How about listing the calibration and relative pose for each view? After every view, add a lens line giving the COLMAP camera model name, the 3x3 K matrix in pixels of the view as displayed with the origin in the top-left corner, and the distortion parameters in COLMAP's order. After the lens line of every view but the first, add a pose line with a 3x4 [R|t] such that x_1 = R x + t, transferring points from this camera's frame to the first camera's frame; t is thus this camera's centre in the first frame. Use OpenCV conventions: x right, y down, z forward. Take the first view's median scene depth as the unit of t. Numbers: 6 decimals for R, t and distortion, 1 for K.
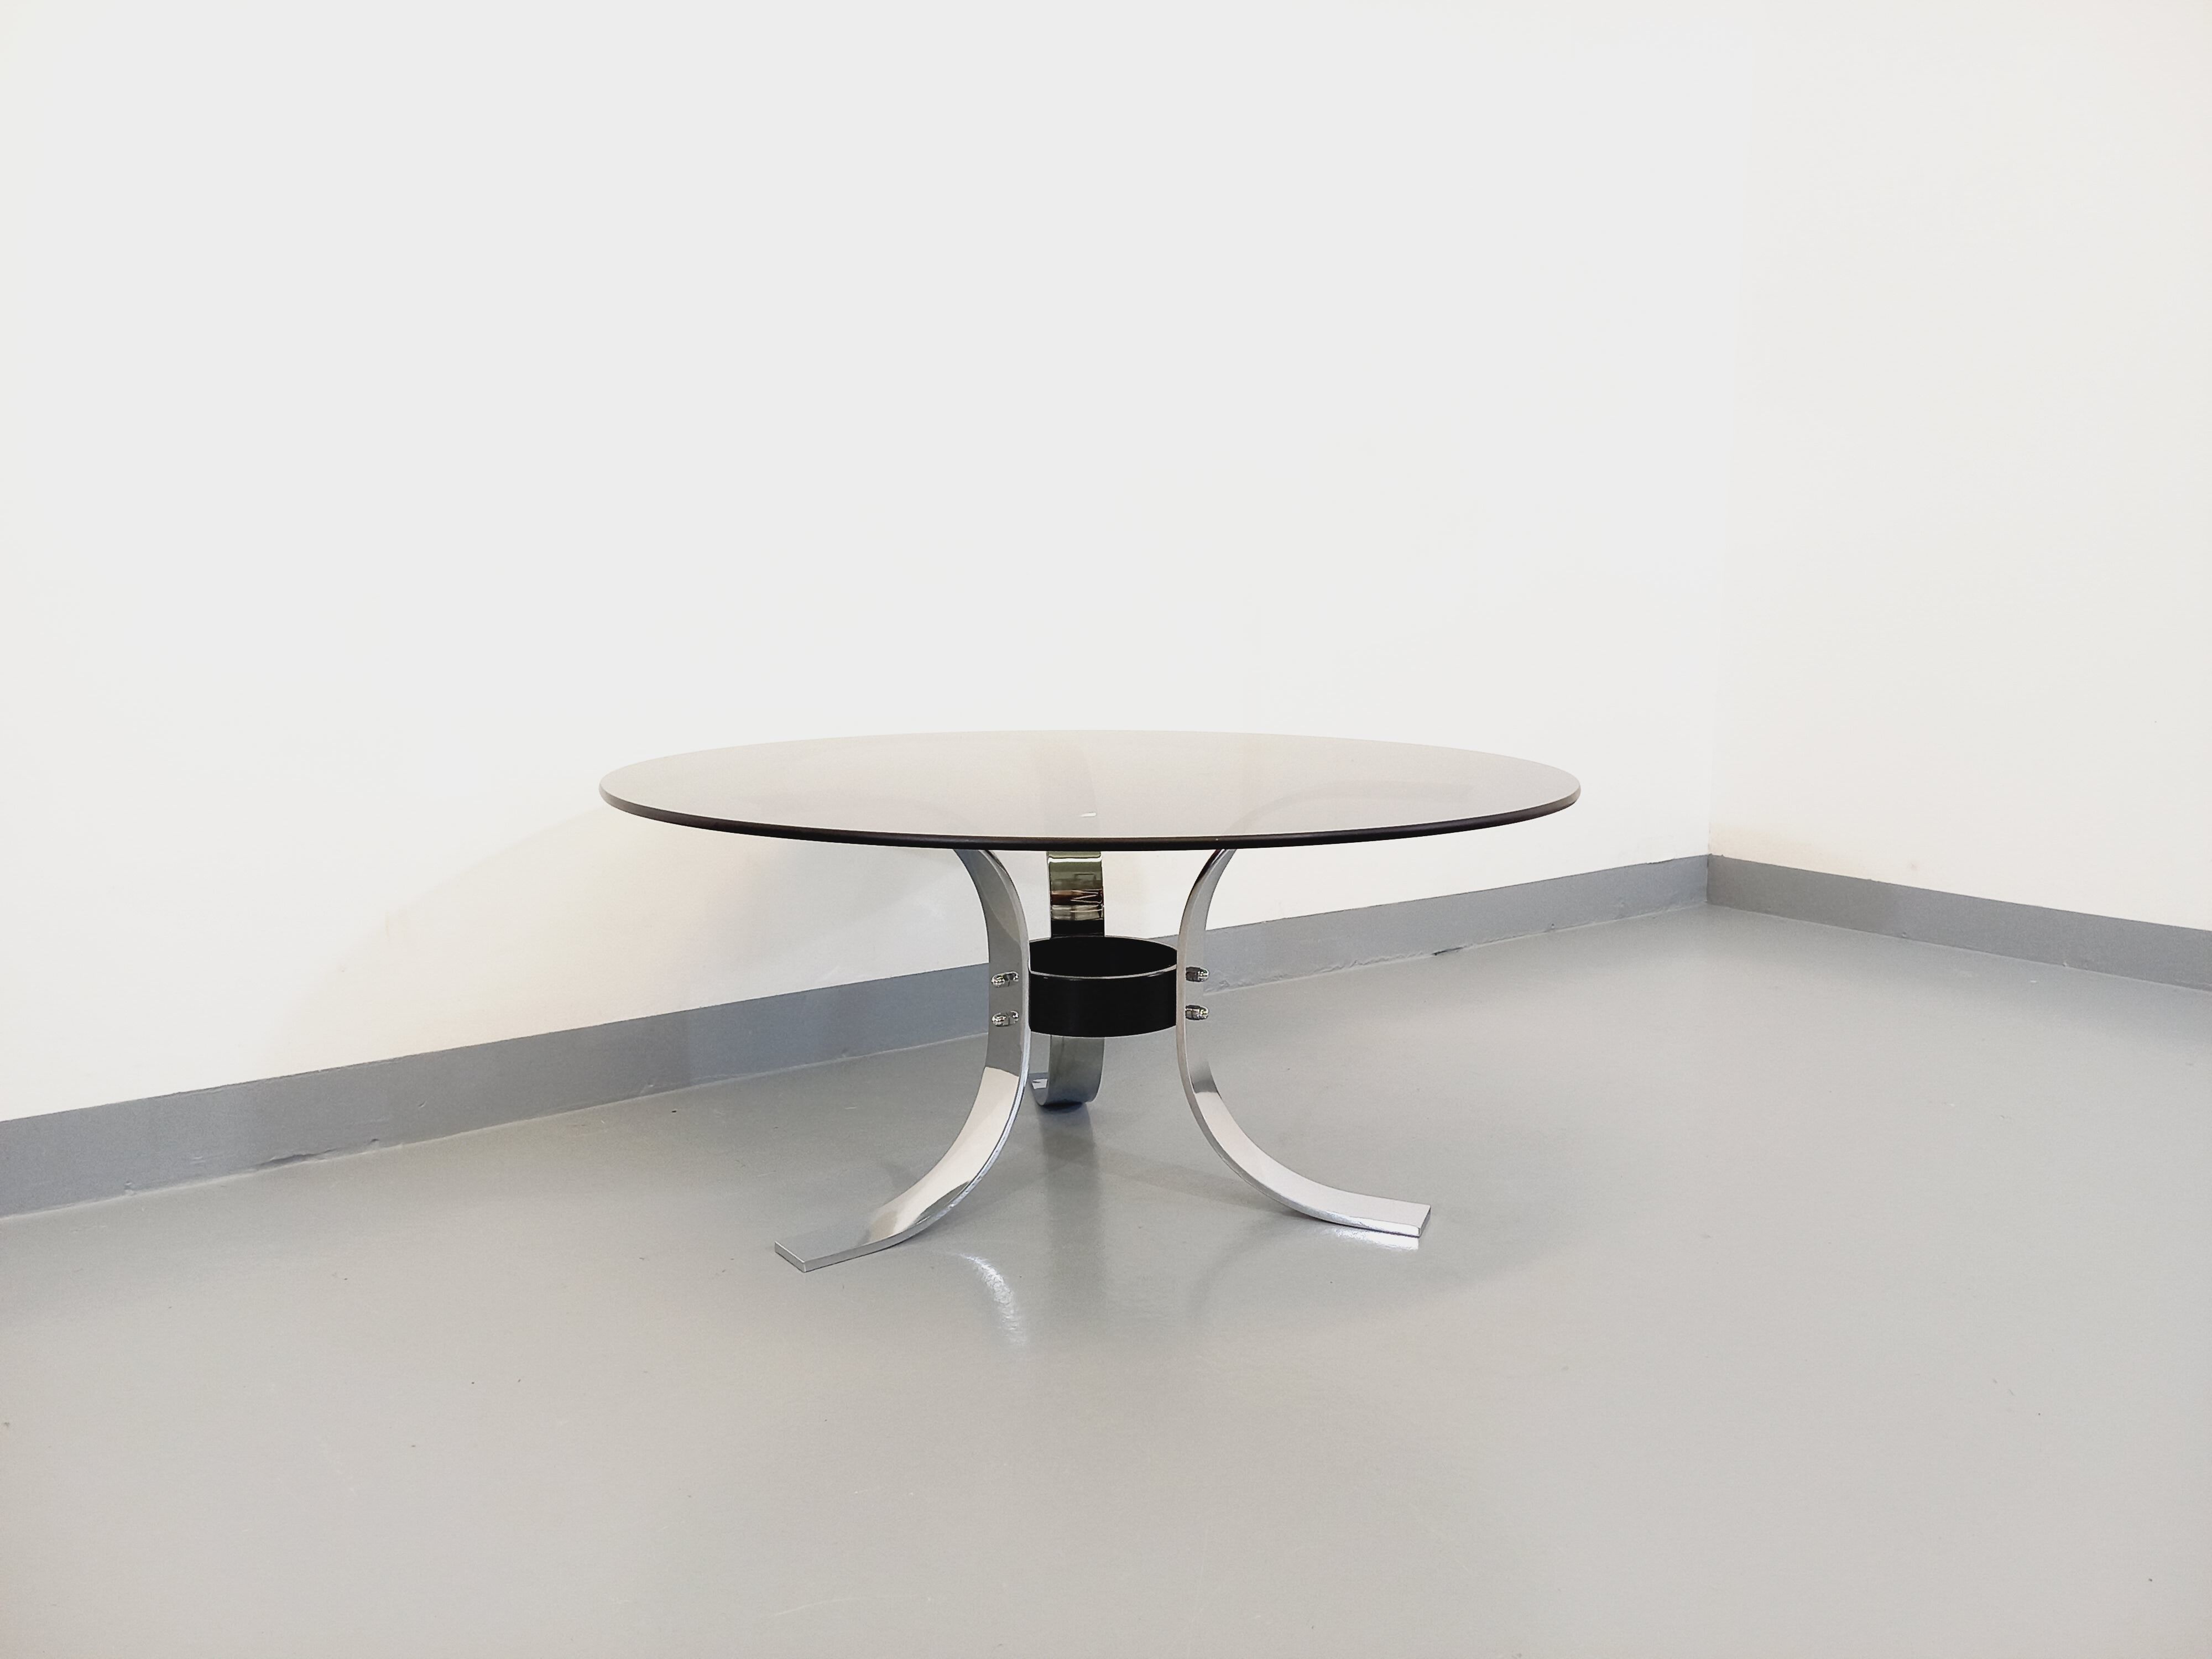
lens RADIAL K [[1618.3, 0, 1120.5], [0, 1618.3, 795.3], [0, 0, 1]] dist [0.048155, -0.001374]
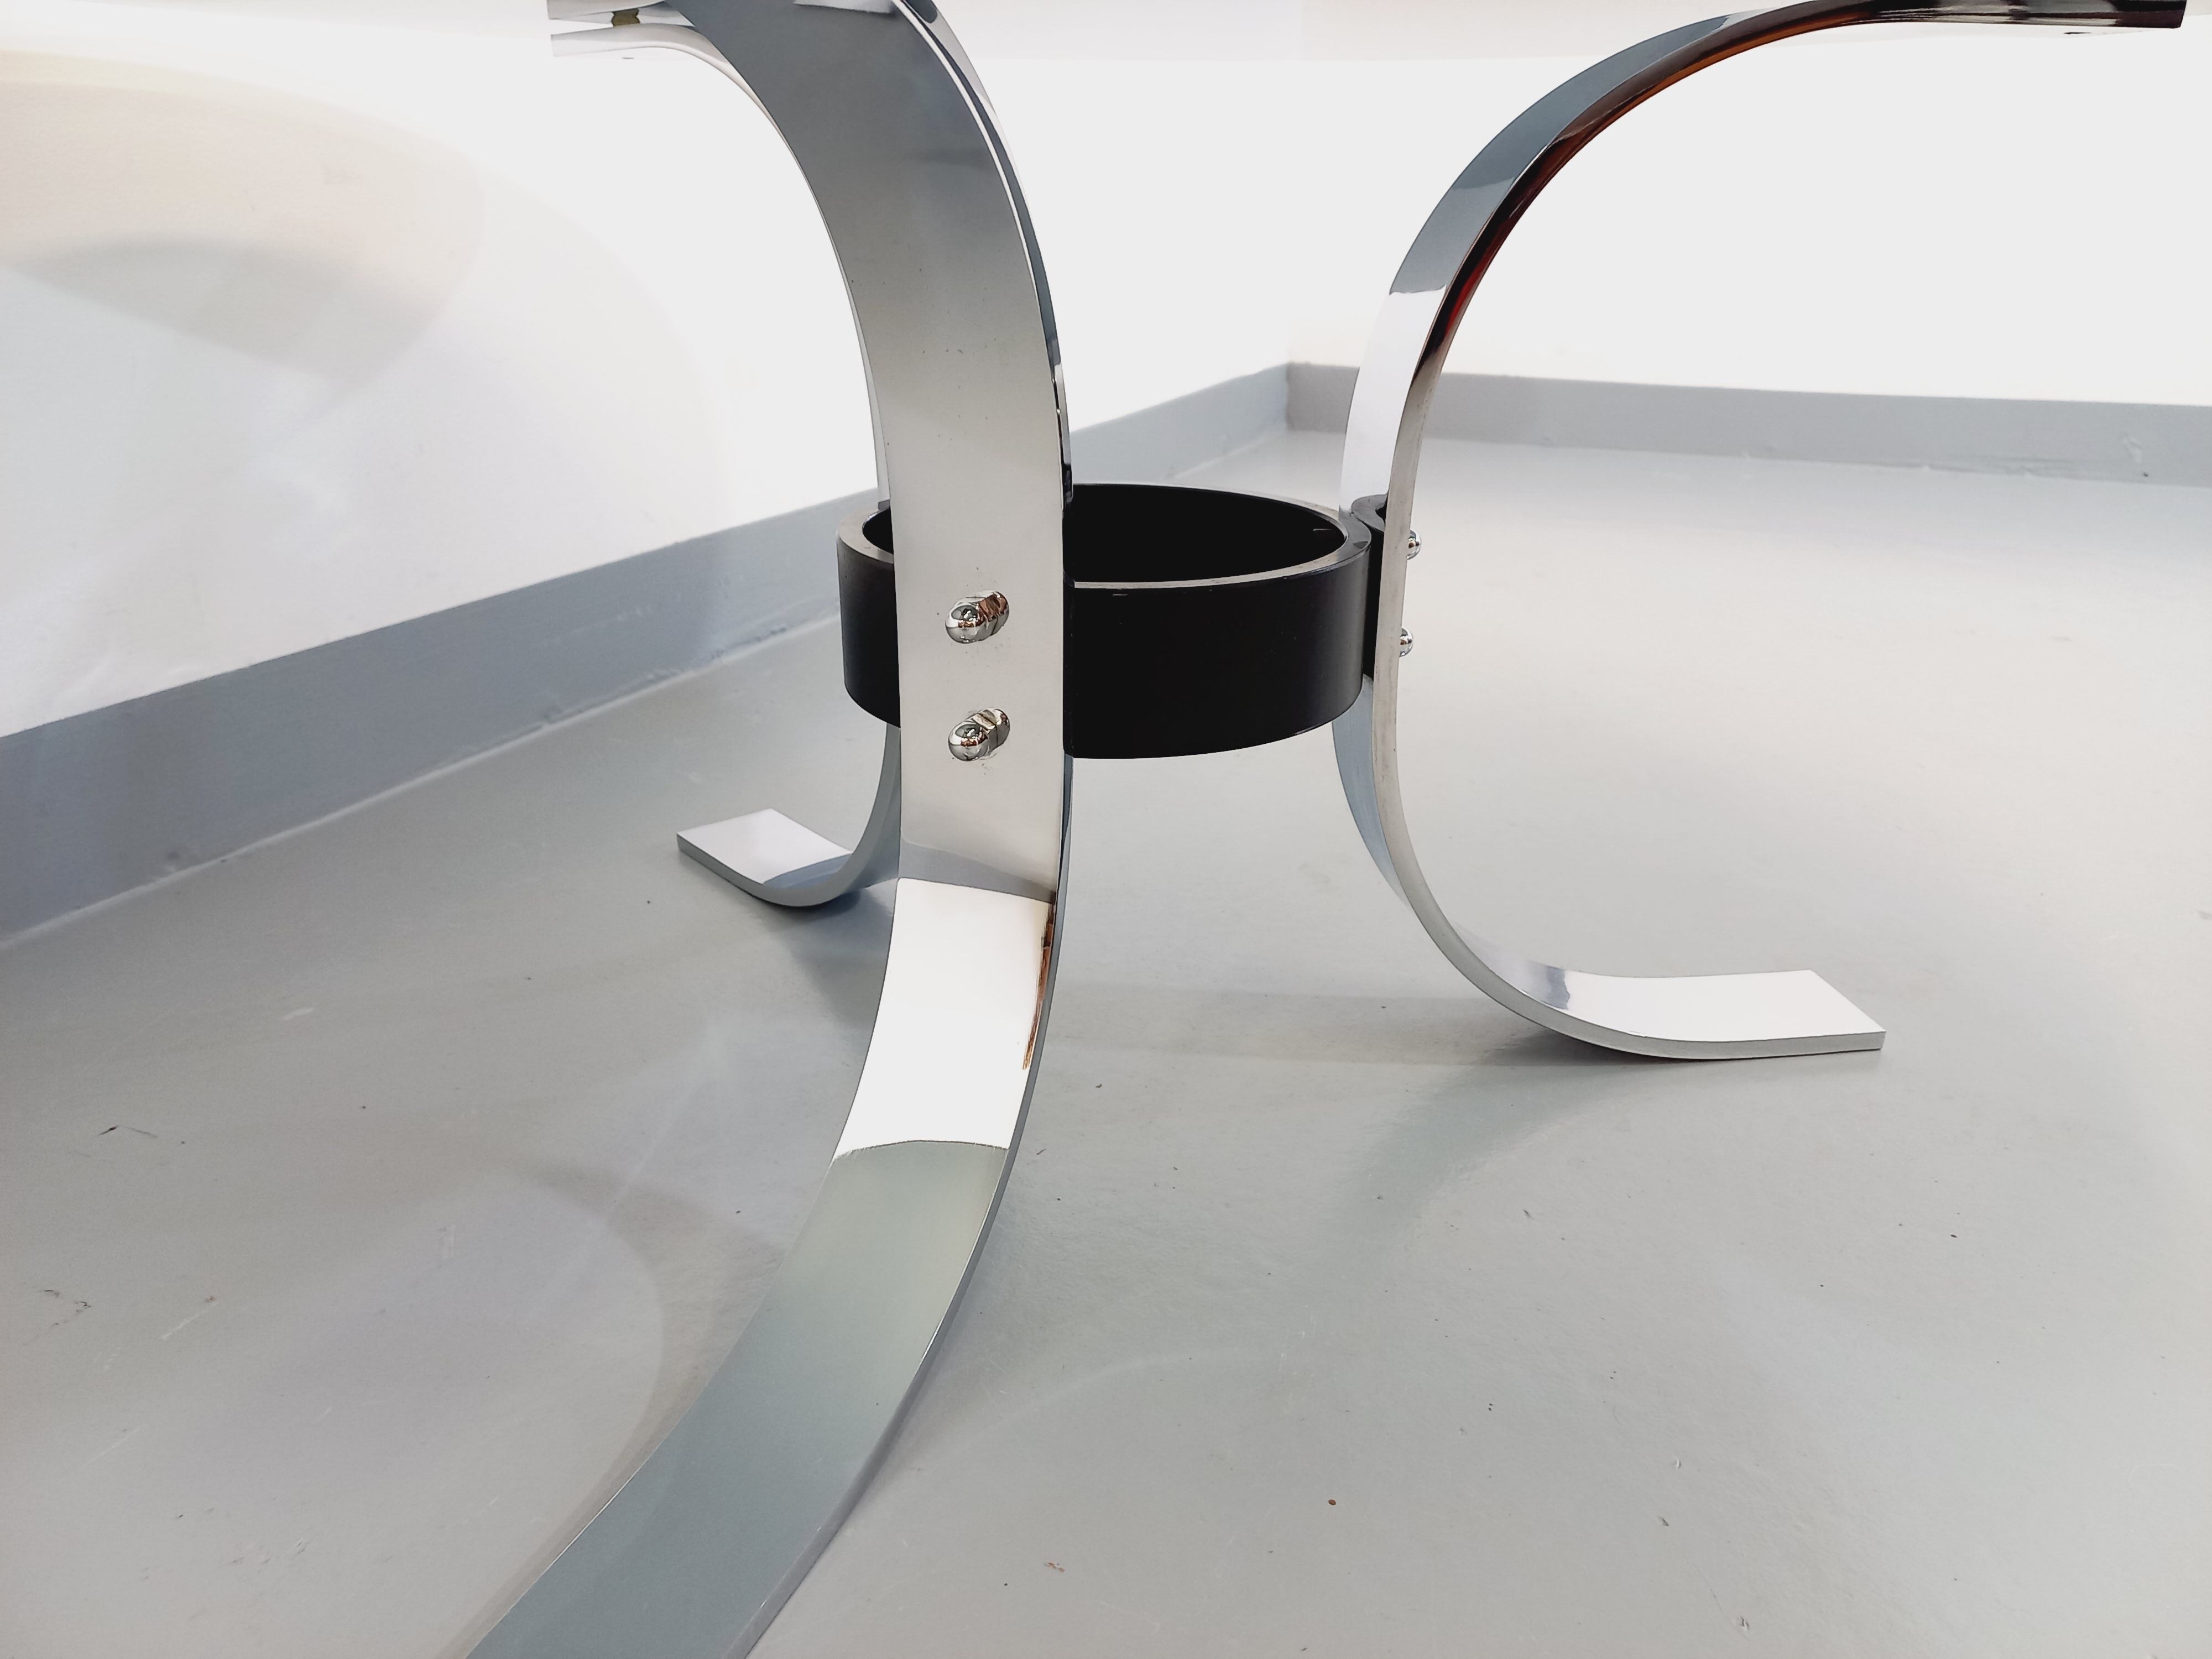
lens RADIAL K [[1618.3, 0, 1120.5], [0, 1618.3, 795.3], [0, 0, 1]] dist [0.048155, -0.001374]
pose [[0.863374, -0.175240, 0.473155, -0.189099], [0.057045, 0.965640, 0.253547, 0.062696], [-0.501329, -0.191915, 0.843705, 0.649005]]
